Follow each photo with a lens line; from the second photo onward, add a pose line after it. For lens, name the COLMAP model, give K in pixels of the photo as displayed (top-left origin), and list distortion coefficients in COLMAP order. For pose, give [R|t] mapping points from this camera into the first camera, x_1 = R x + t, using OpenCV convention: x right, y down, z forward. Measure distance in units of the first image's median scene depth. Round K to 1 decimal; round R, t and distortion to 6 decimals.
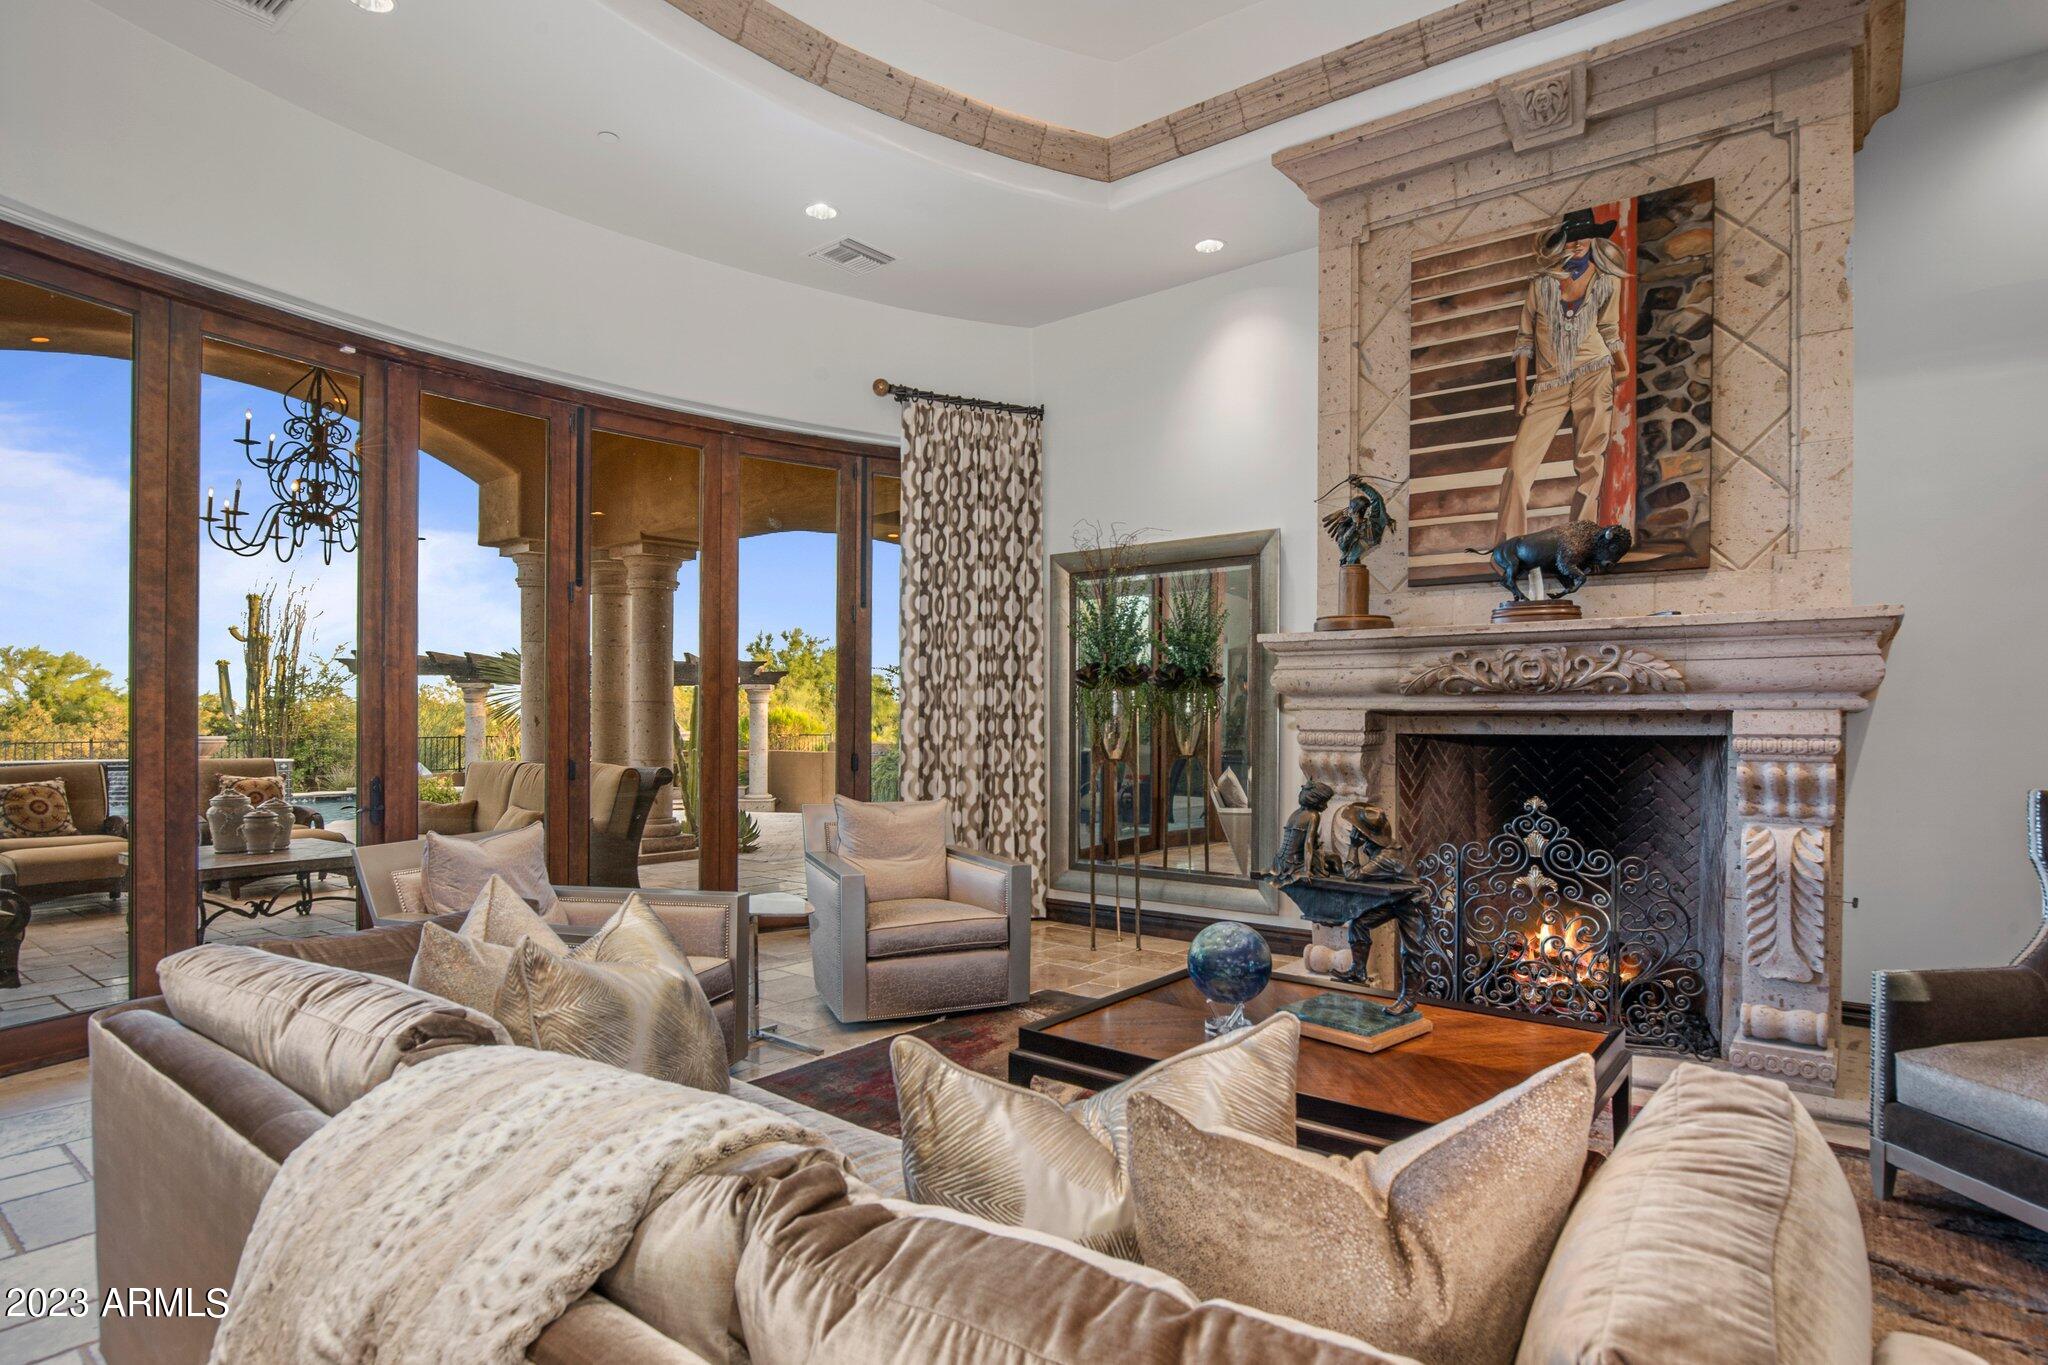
lens RADIAL K [[1017.9, 0, 1025.3], [0, 1017.9, 711.9], [0, 0, 1]] dist [-0.022973, 0.000252]
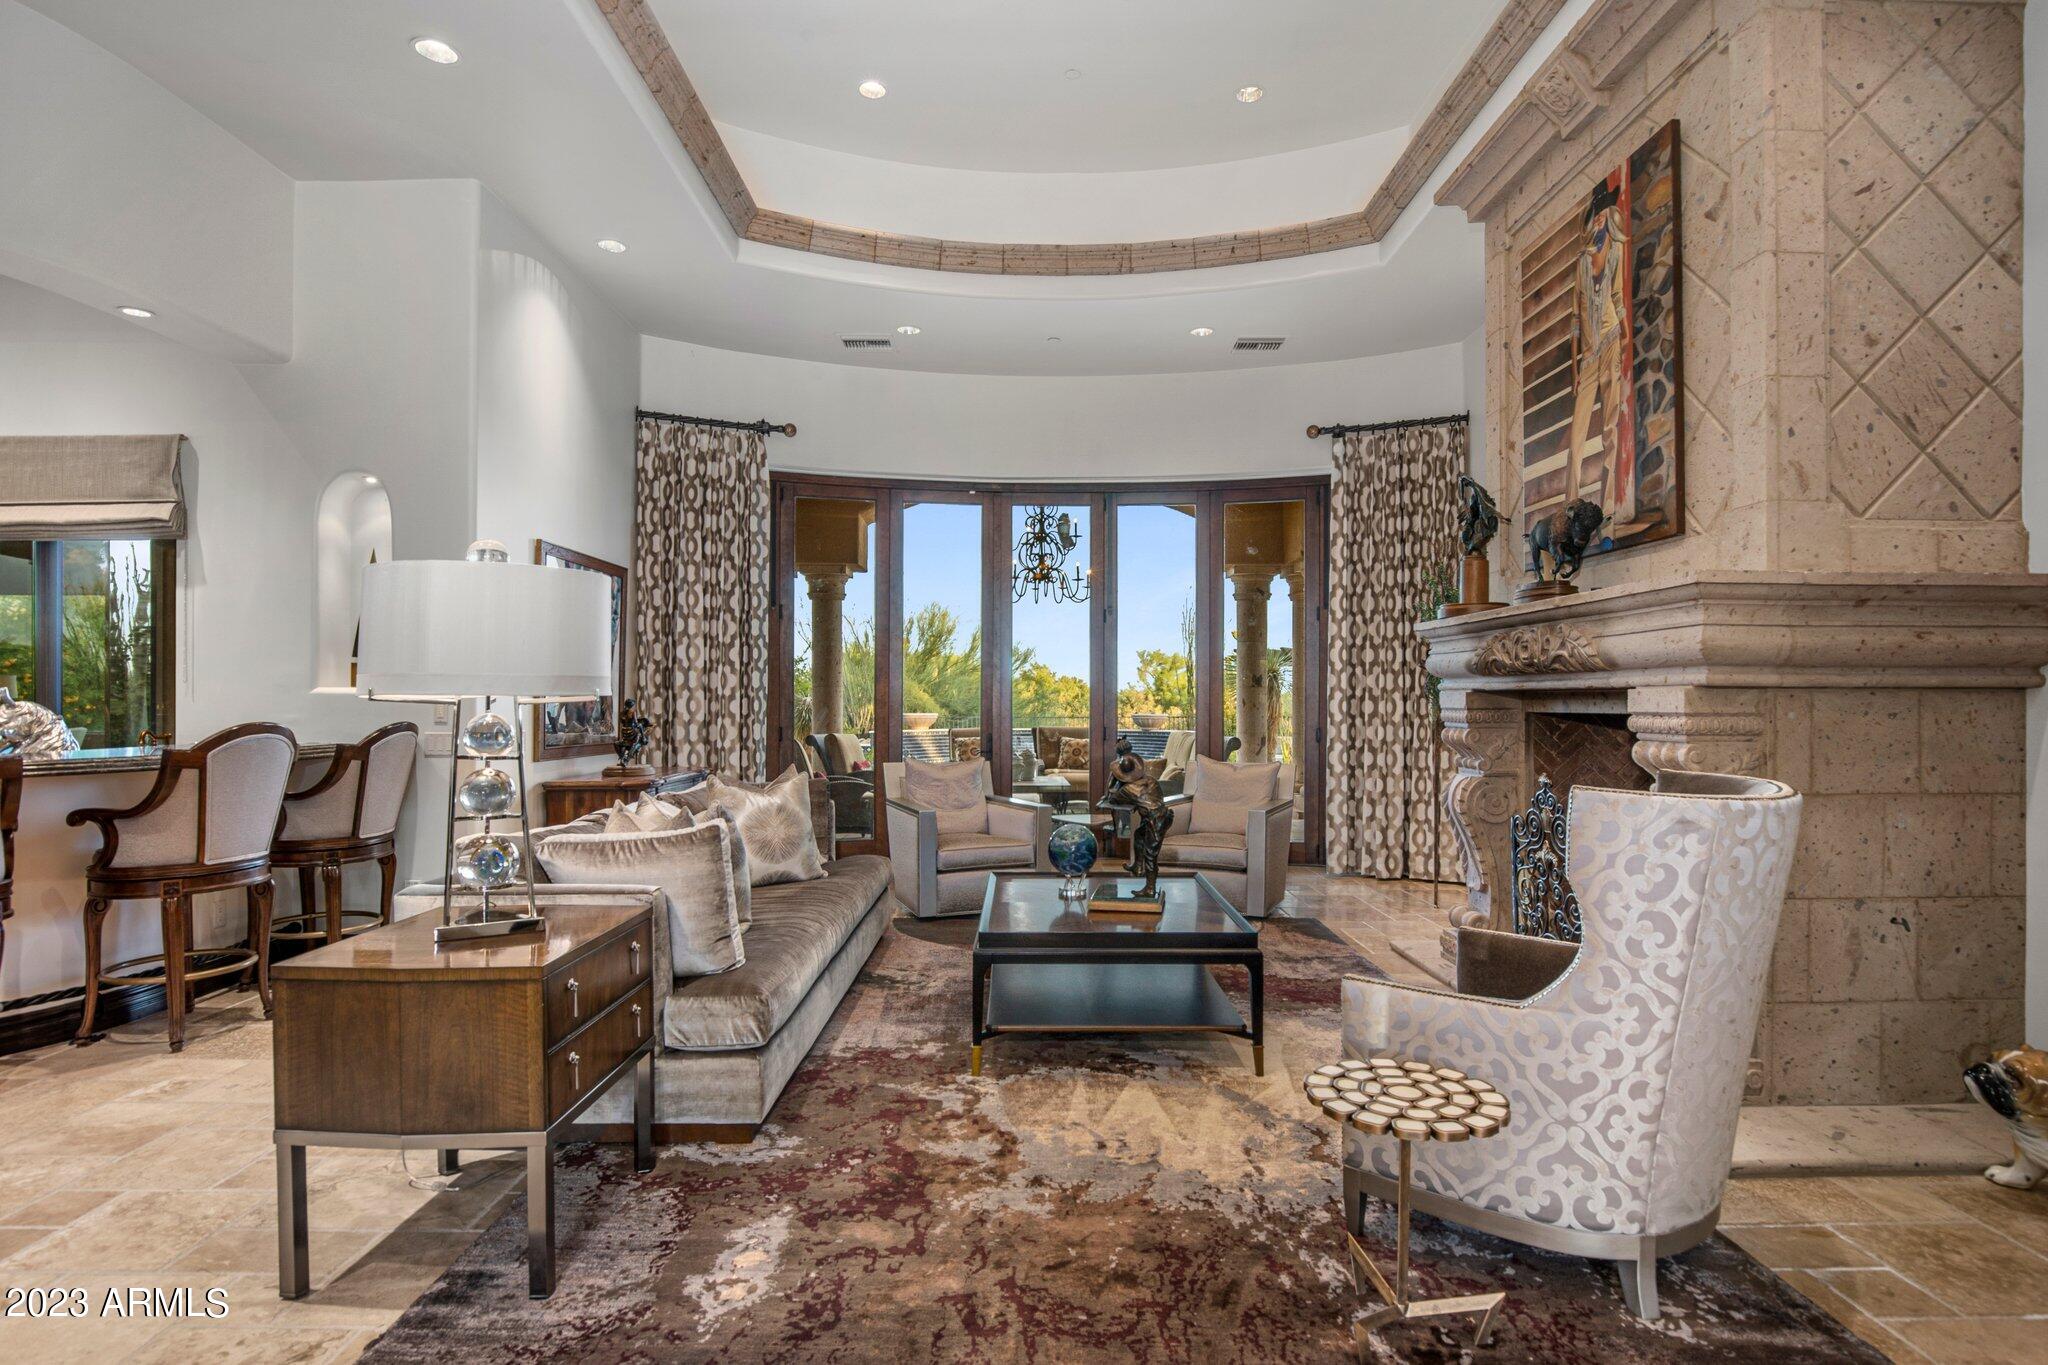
lens RADIAL K [[1021.4, 0, 1043.9], [0, 1021.4, 697.0], [0, 0, 1]] dist [-0.053837, 0.015426]
pose [[0.623013, -0.000123, -0.782211, 0.988670], [-0.003579, 0.999989, -0.003007, 0.011329], [0.782203, 0.004673, 0.623006, -0.033453]]
